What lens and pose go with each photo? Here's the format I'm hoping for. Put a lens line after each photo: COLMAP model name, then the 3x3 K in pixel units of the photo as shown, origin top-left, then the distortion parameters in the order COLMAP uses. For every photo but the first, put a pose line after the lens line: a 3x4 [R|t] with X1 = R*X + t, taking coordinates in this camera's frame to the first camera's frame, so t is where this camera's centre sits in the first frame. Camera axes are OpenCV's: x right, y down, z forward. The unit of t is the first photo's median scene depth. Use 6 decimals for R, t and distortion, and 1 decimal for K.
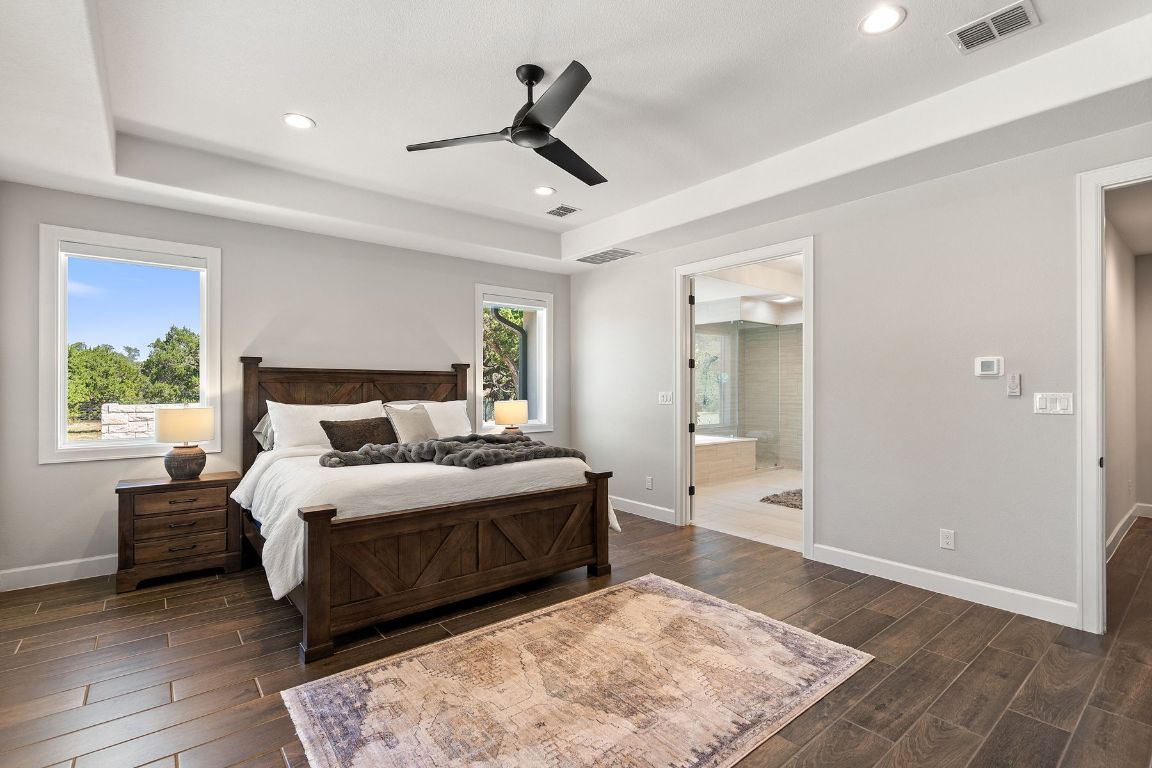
lens RADIAL K [[526.6, 0, 576.0], [0, 526.6, 384.0], [0, 0, 1]] dist [0.001310, 0.000519]
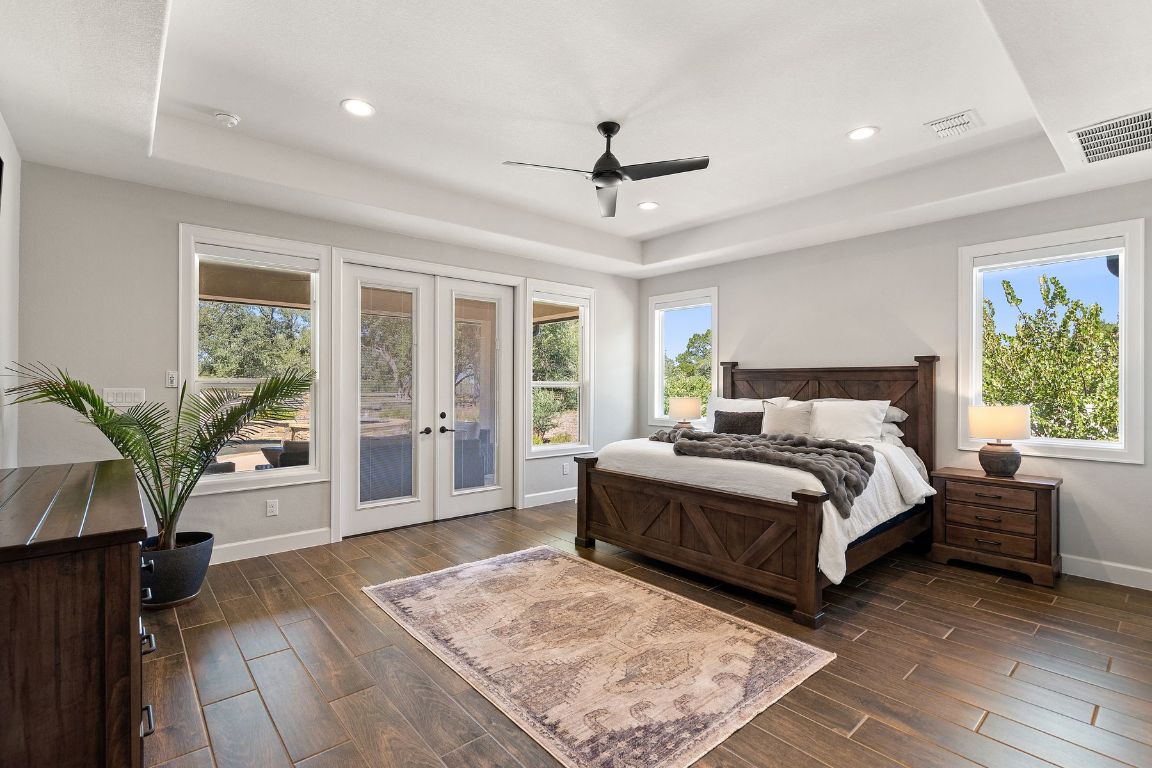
lens RADIAL K [[526.6, 0, 576.0], [0, 526.6, 384.0], [0, 0, 1]] dist [0.001310, 0.000519]
pose [[0.039773, 0.001977, -0.999207, 0.954329], [0.004586, 0.999987, 0.002161, 0.000797], [0.999198, -0.004668, 0.039763, 0.735682]]
